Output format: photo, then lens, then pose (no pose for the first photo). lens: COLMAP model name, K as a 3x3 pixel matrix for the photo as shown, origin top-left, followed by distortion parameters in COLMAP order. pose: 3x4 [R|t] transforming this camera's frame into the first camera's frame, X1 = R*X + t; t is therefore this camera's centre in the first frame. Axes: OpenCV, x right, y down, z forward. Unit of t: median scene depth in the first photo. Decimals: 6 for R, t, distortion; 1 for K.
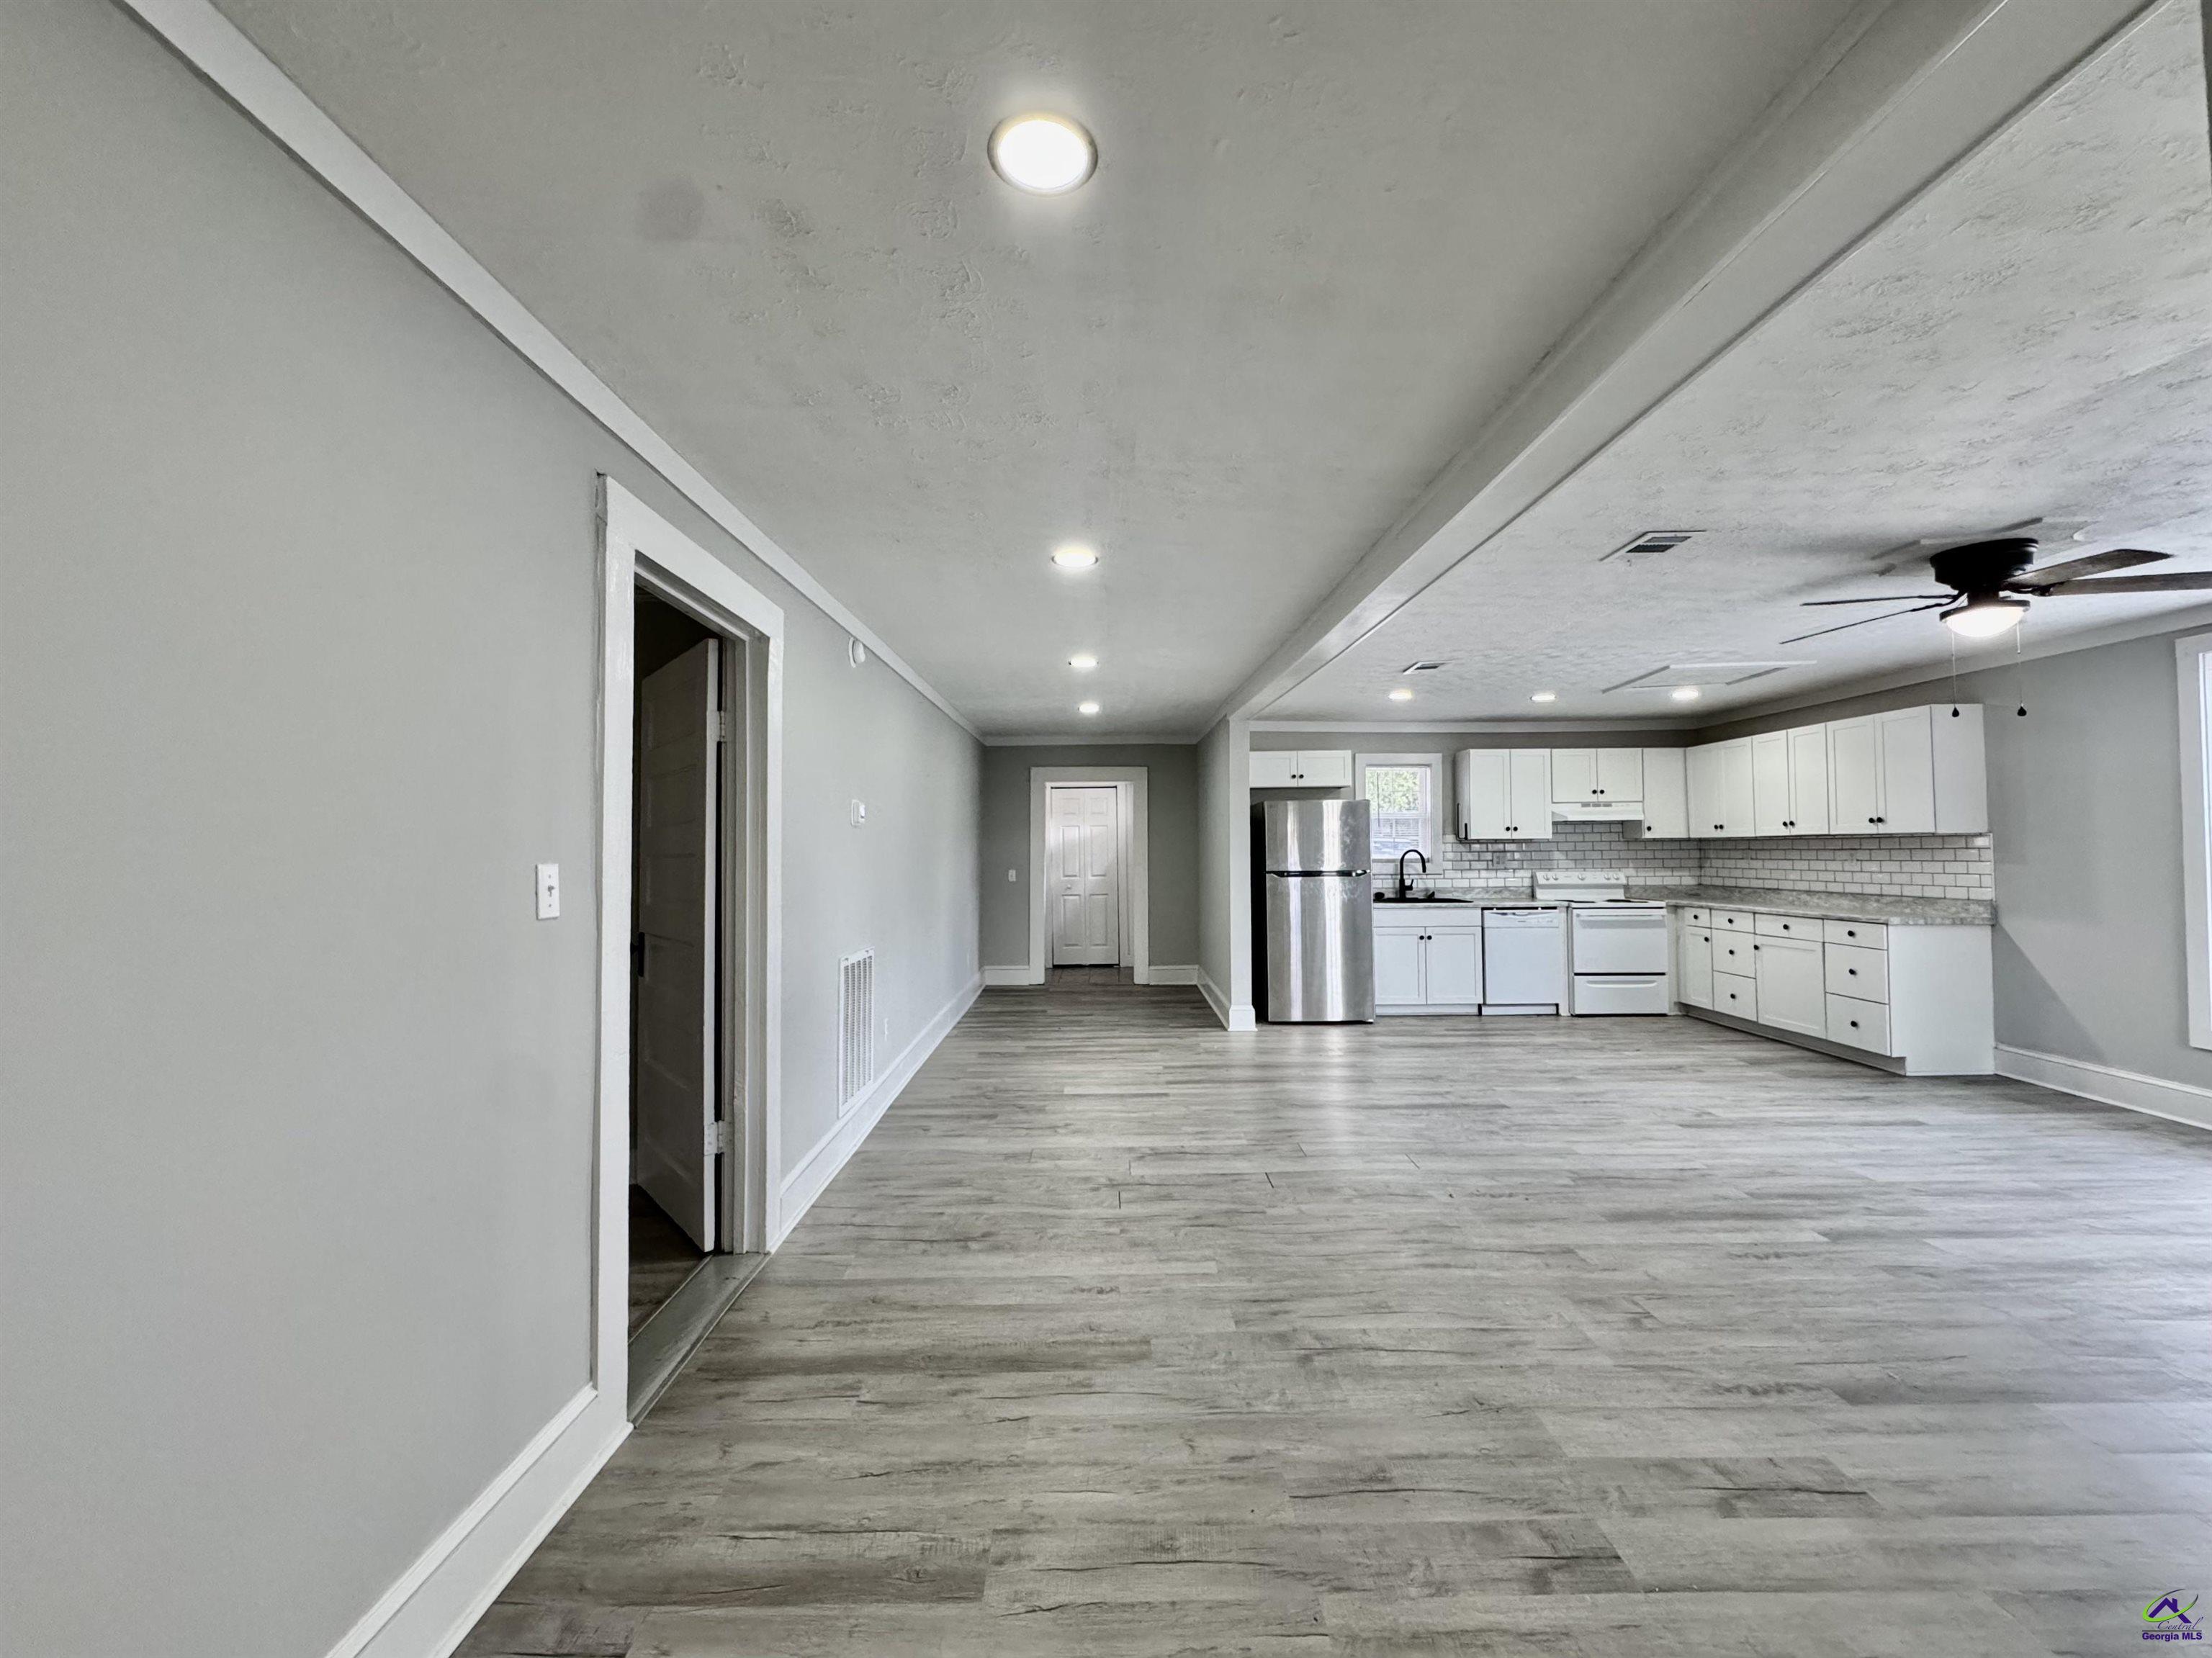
lens RADIAL K [[883.9, 0, 1105.1], [0, 883.9, 826.5], [0, 0, 1]] dist [-0.006037, 0.001010]
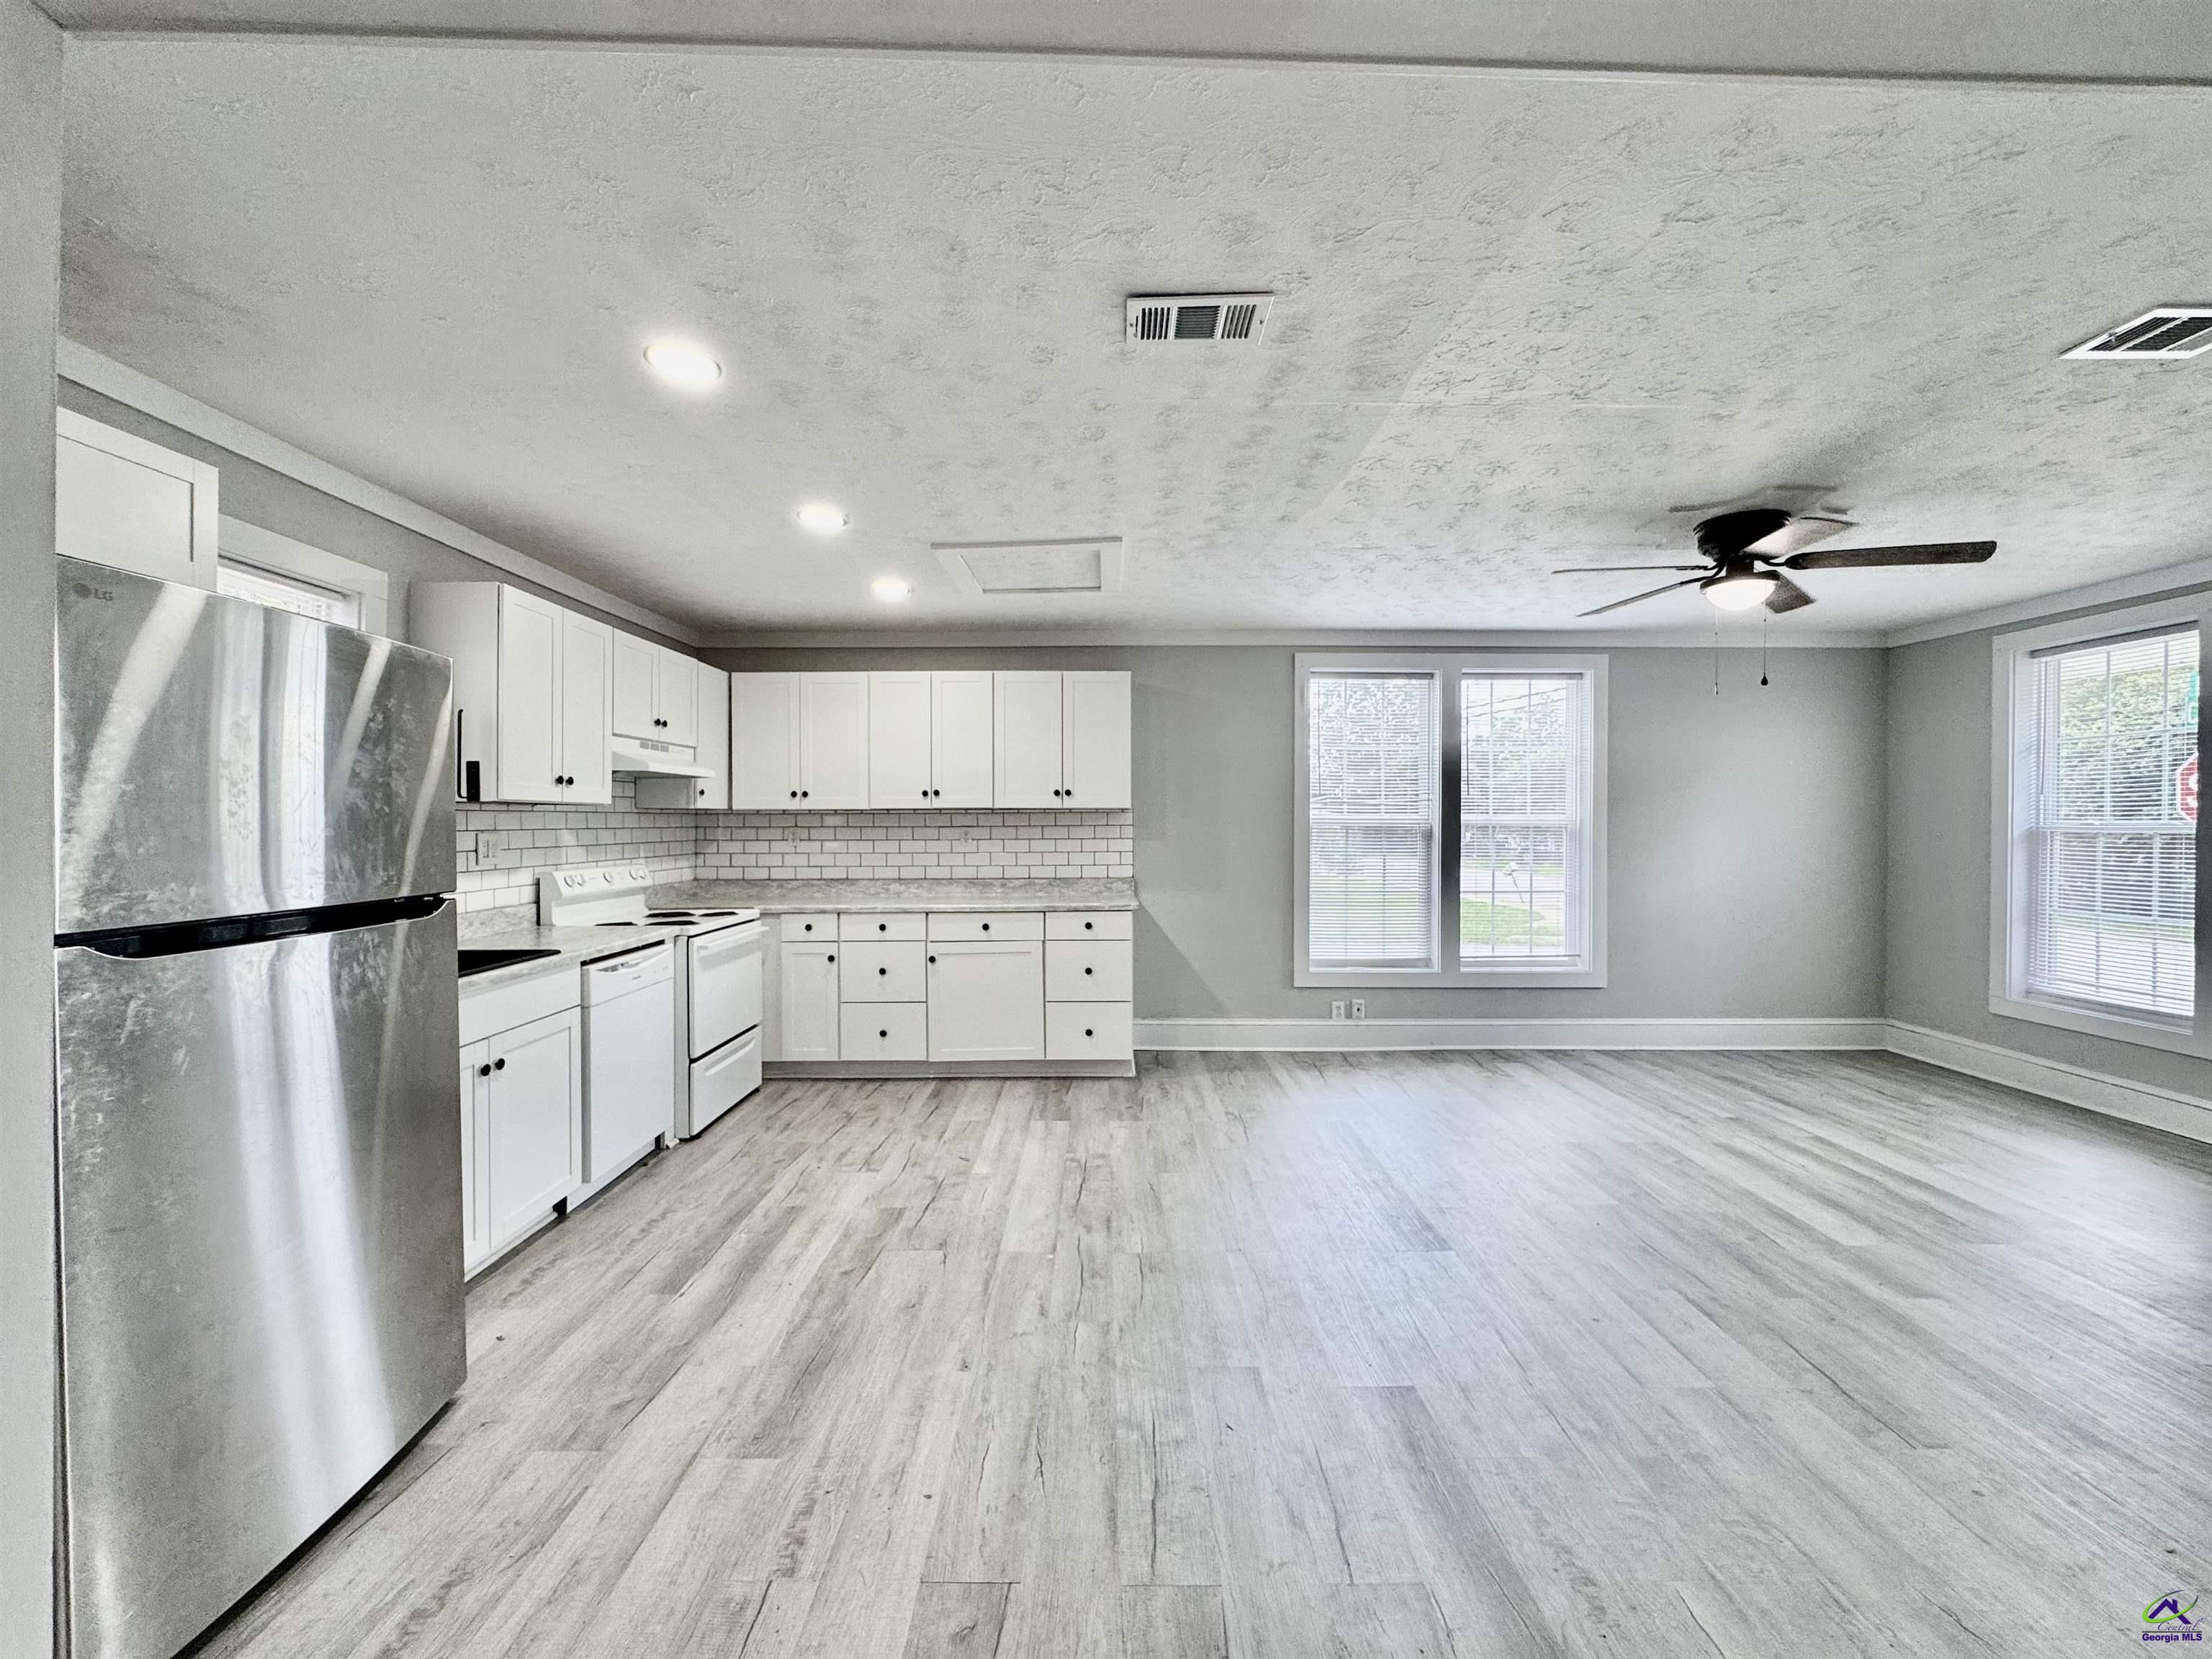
lens RADIAL K [[884.0, 0, 1099.9], [0, 884.0, 828.1], [0, 0, 1]] dist [-0.006037, 0.001010]
pose [[-0.000843, 0.000703, 0.999999, 0.001603], [-0.024711, 0.999694, -0.000723, 0.027677], [-0.999694, -0.024712, -0.000826, 0.970953]]
